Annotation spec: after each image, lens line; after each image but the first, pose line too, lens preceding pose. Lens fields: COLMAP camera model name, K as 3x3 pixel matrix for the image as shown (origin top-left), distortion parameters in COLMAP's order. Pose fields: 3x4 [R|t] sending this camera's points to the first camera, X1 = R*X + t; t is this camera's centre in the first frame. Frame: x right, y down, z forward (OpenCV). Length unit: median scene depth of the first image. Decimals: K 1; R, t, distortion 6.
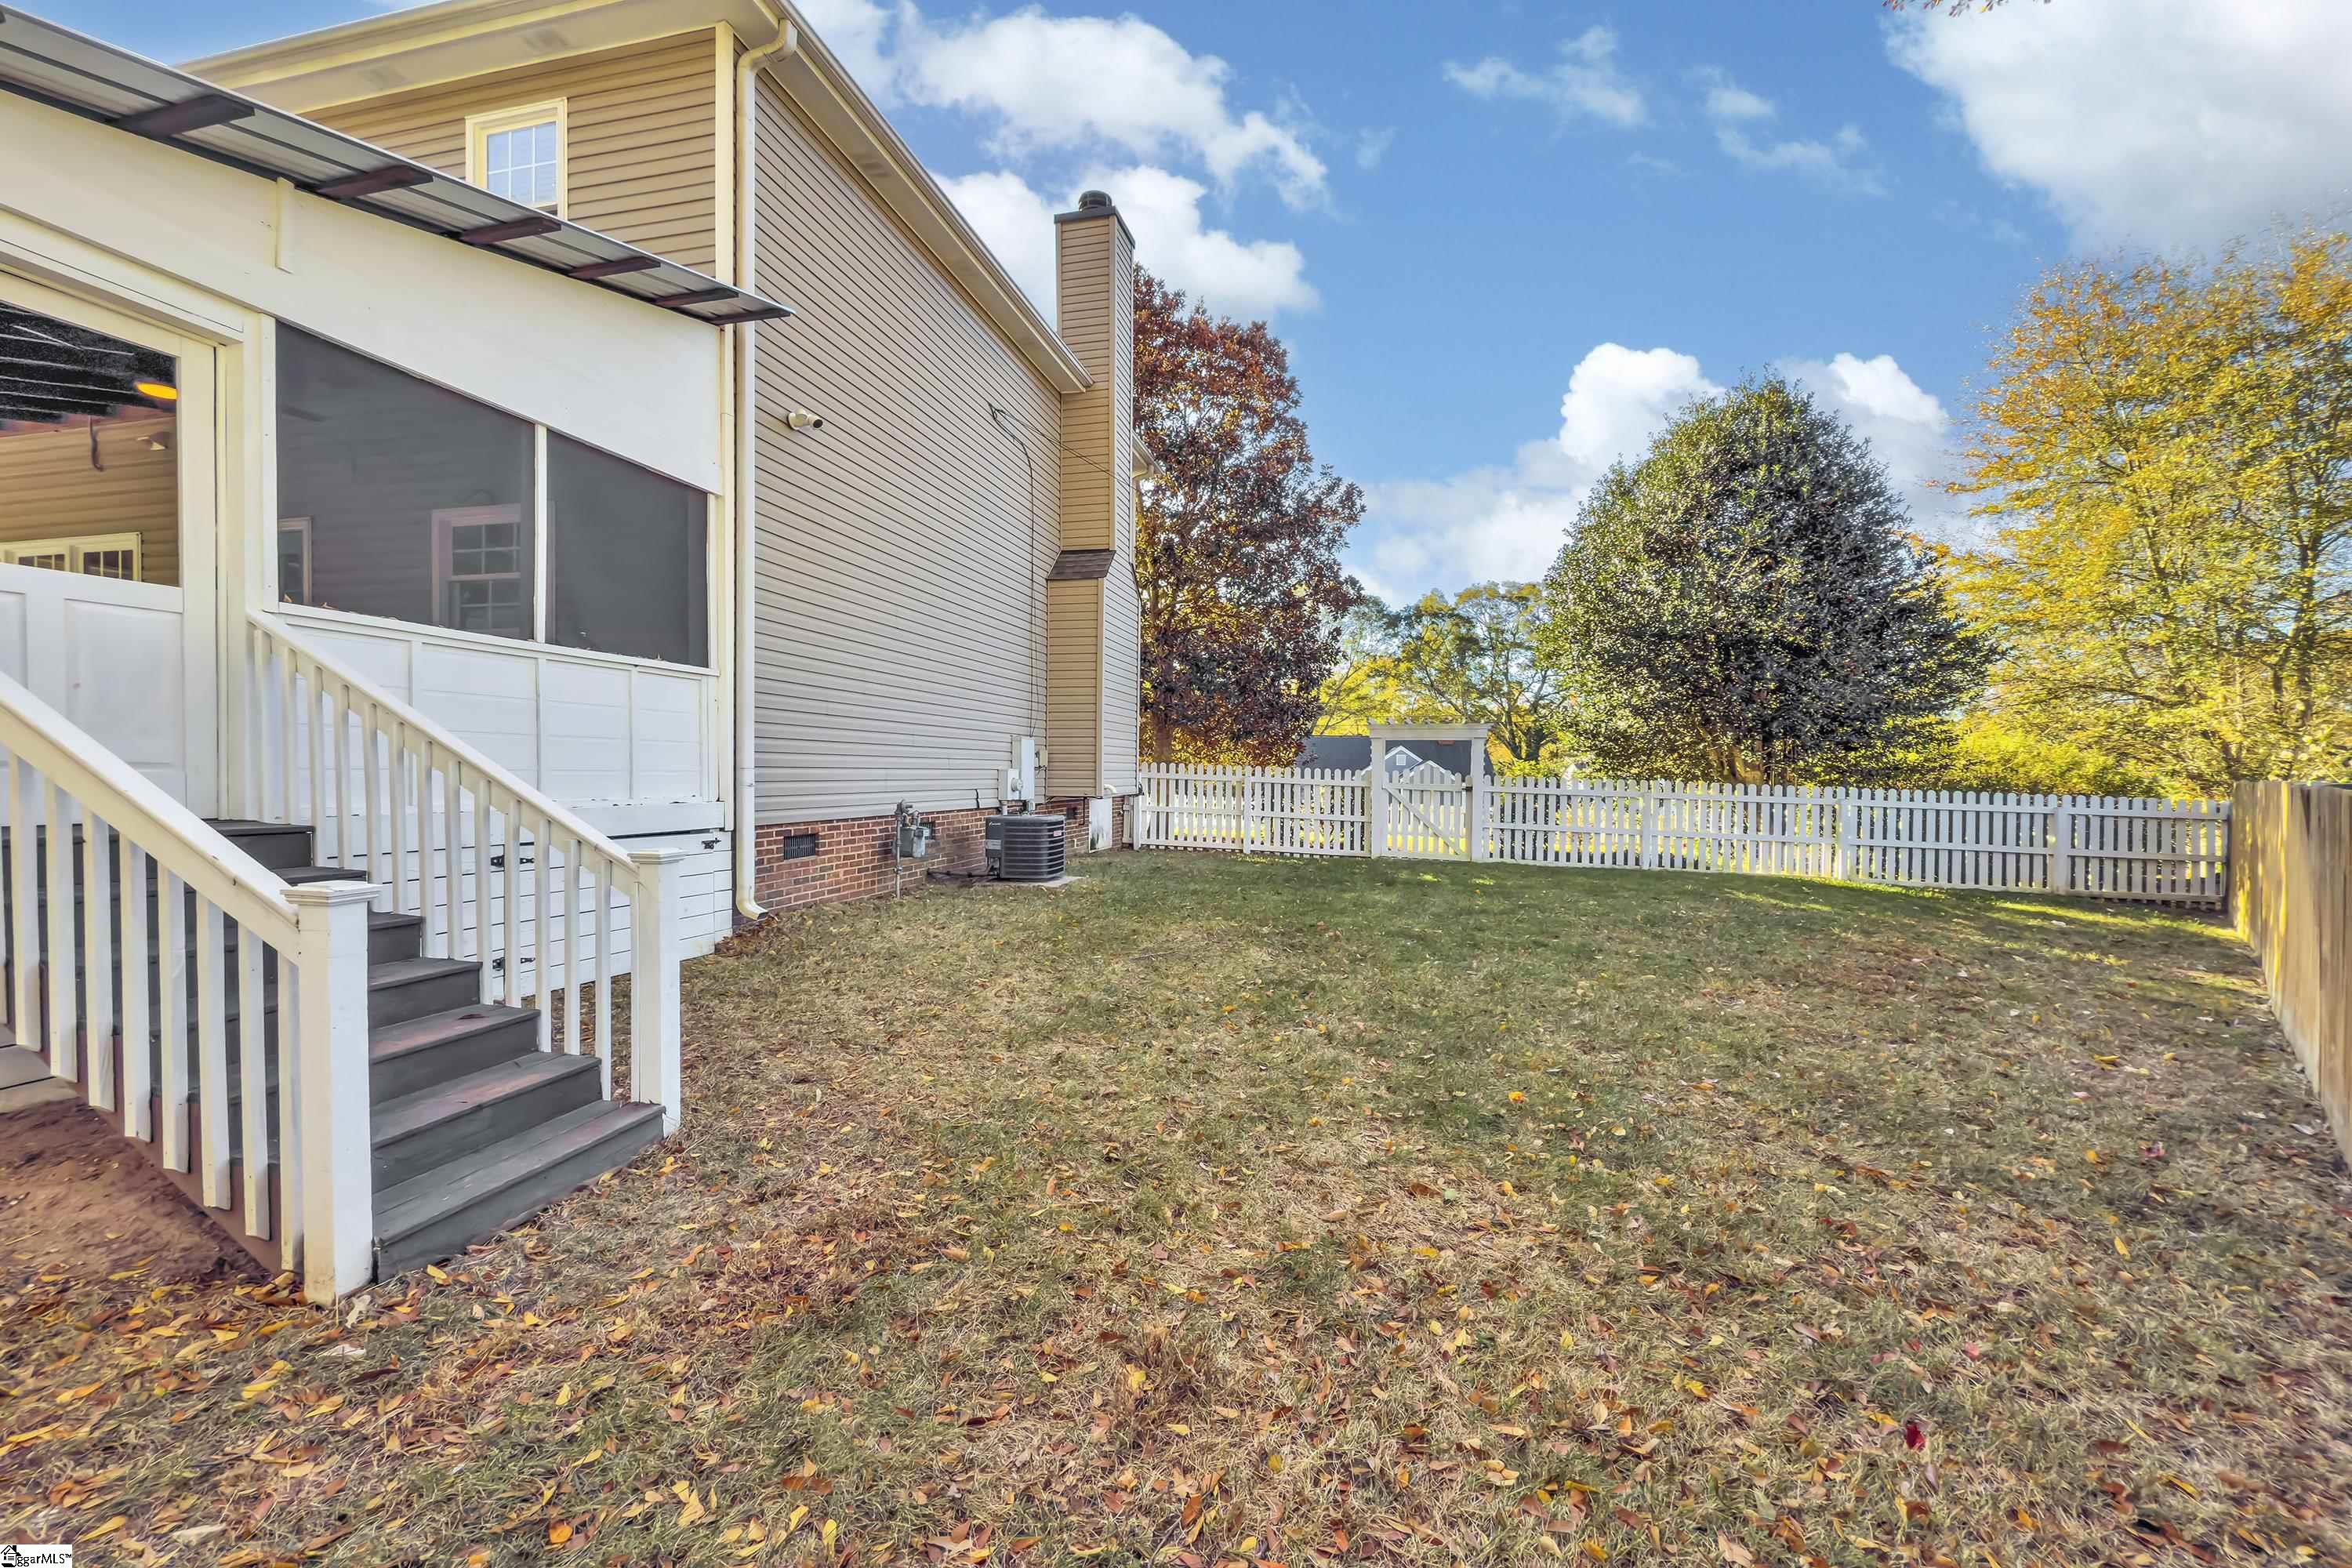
lens RADIAL K [[932.4, 0, 1176.0], [0, 932.4, 784.0], [0, 0, 1]] dist [-0.001291, -0.000137]
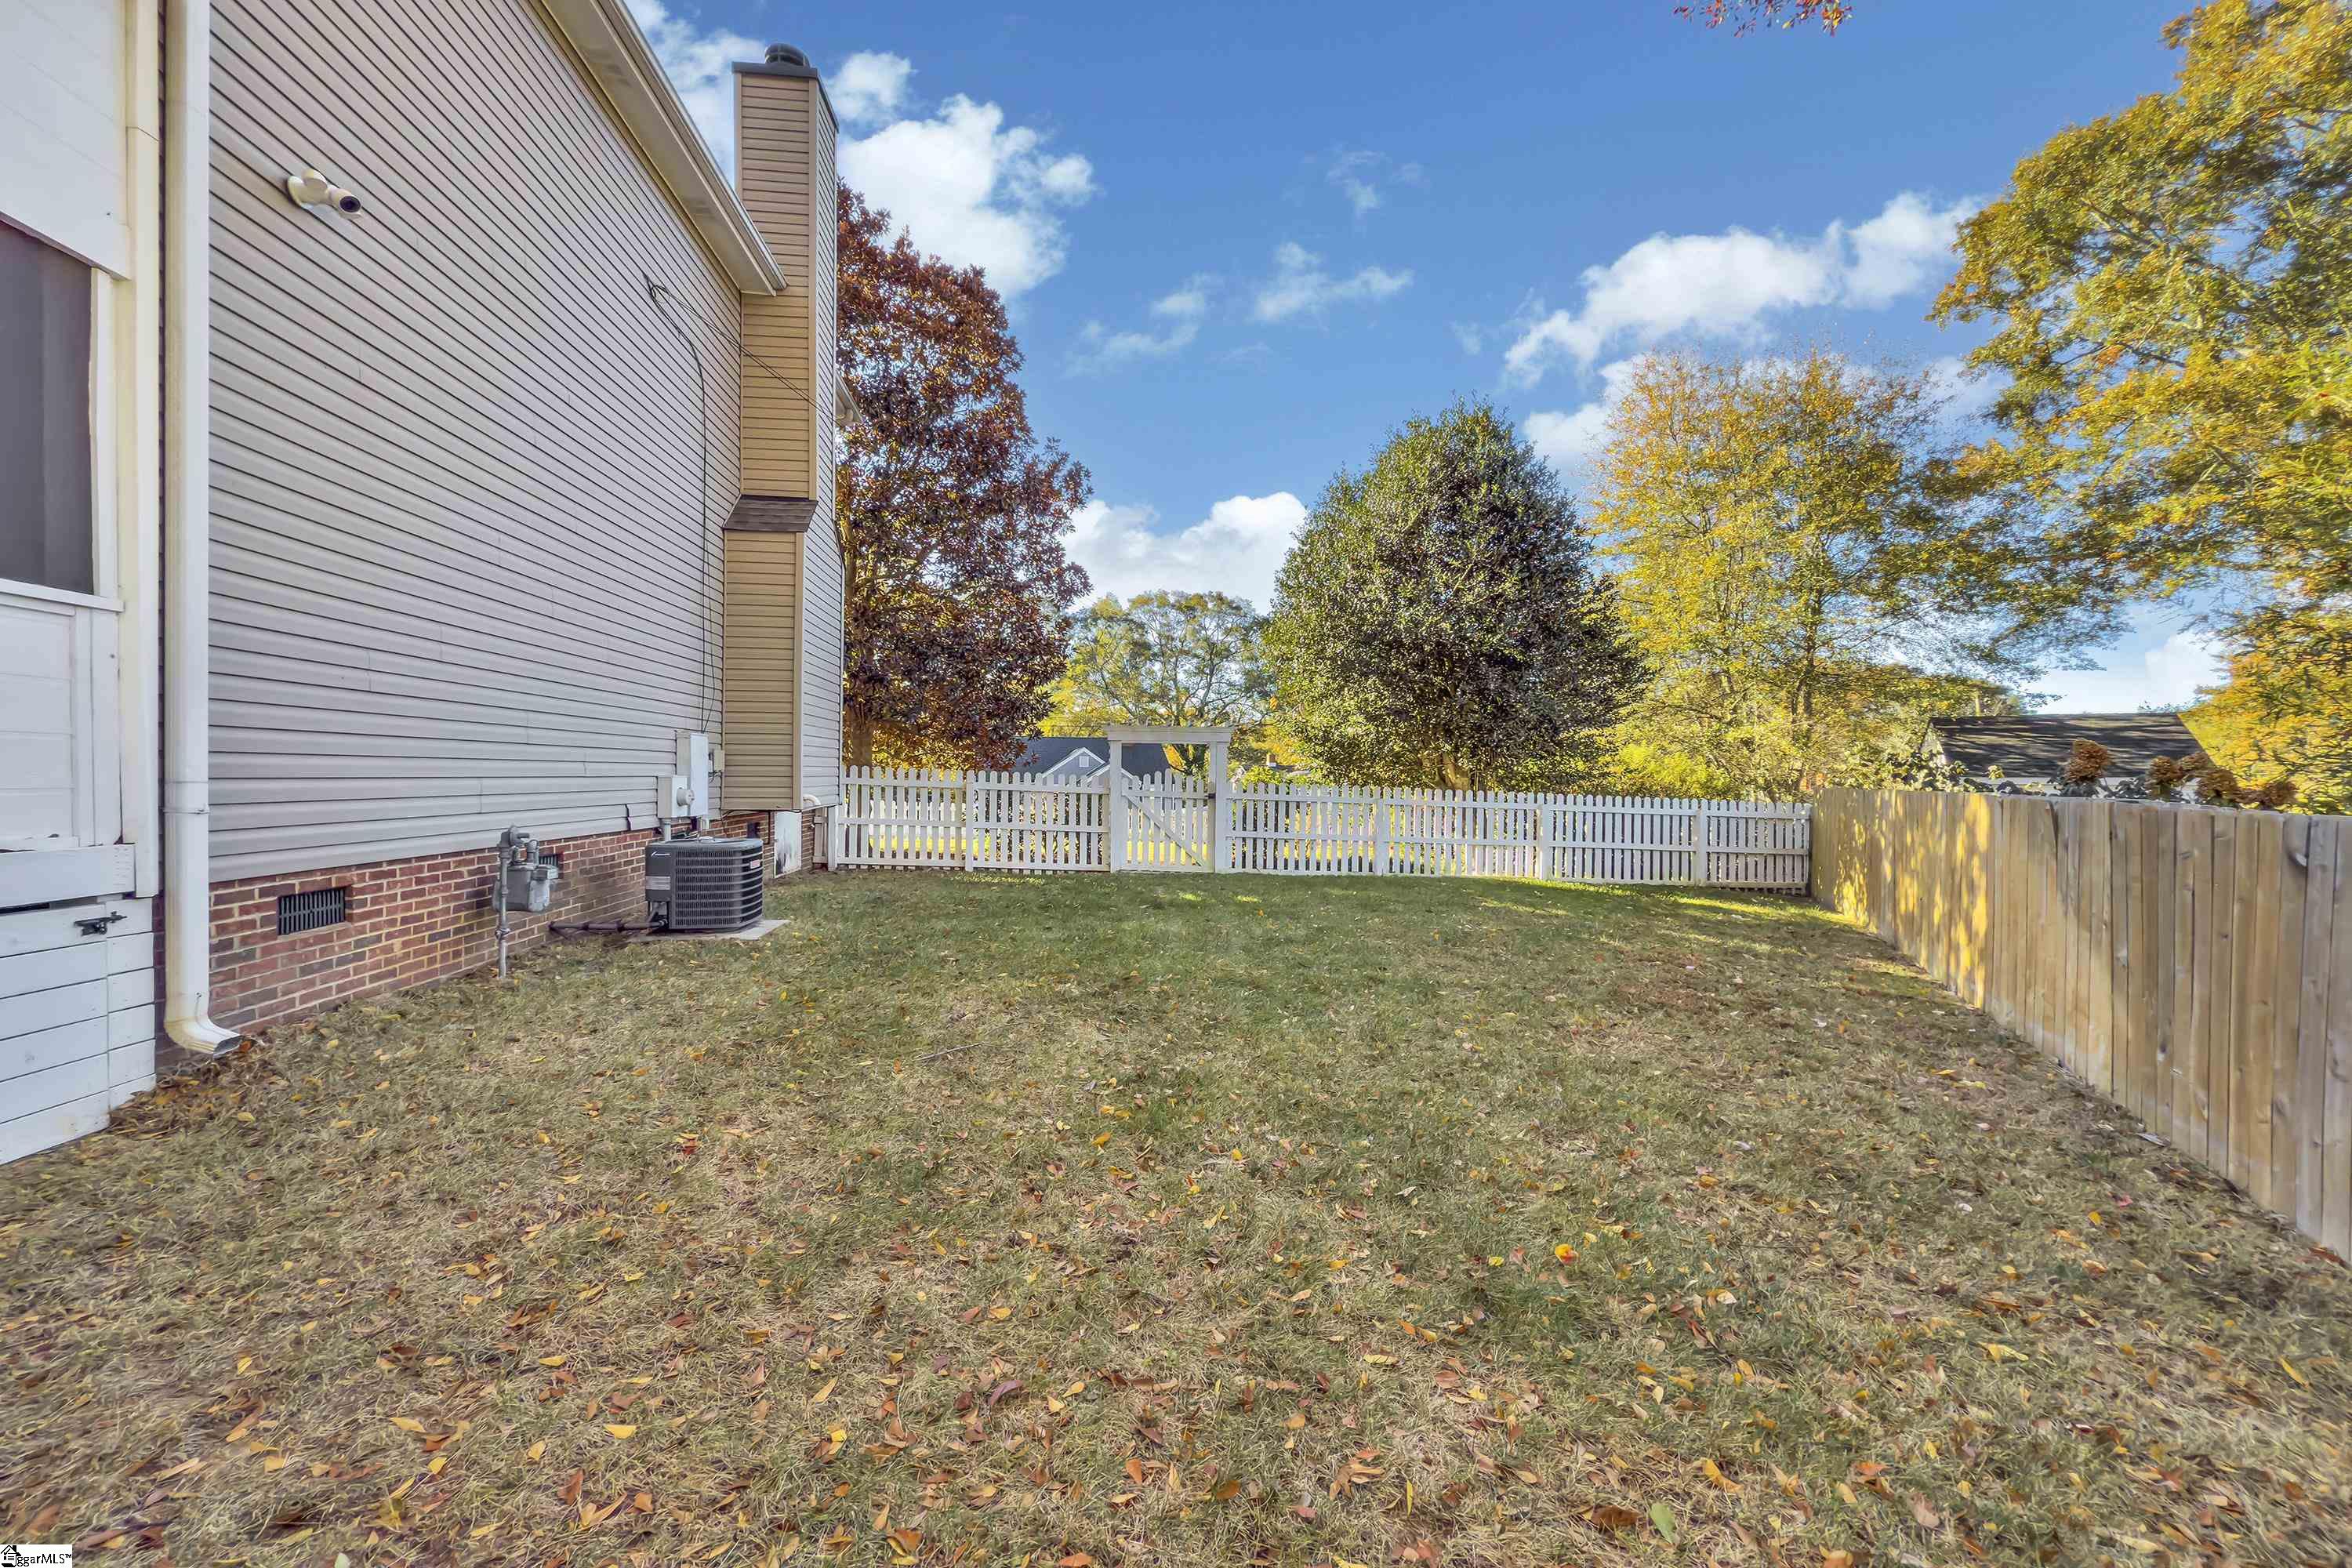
lens RADIAL K [[932.4, 0, 1176.0], [0, 932.4, 784.0], [0, 0, 1]] dist [-0.001291, -0.000137]
pose [[0.937894, -0.001041, 0.346922, -0.055176], [0.001161, 0.999999, -0.000139, -0.007981], [-0.346921, 0.000533, 0.937894, 0.149501]]
